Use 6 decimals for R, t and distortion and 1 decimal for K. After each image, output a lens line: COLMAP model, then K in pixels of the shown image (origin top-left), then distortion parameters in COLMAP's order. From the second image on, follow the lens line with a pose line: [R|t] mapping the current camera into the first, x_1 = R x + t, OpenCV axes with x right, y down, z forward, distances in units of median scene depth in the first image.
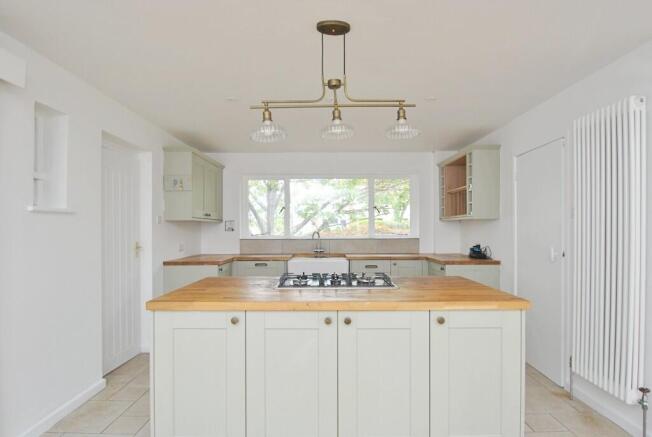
lens RADIAL K [[342.7, 0, 294.7], [0, 342.7, 228.4], [0, 0, 1]] dist [-0.027469, -0.001798]
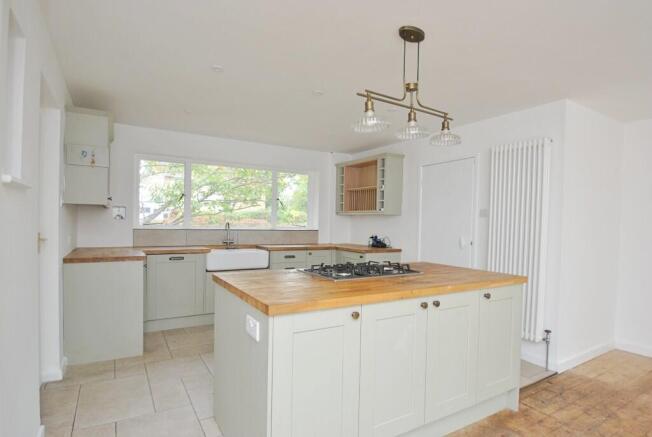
lens RADIAL K [[342.7, 0, 294.7], [0, 342.7, 228.4], [0, 0, 1]] dist [-0.027469, -0.001798]
pose [[0.866931, 0.010482, 0.498317, -0.334293], [-0.023676, 0.999516, 0.020165, 0.004445], [-0.497865, -0.029280, 0.866760, 0.107841]]
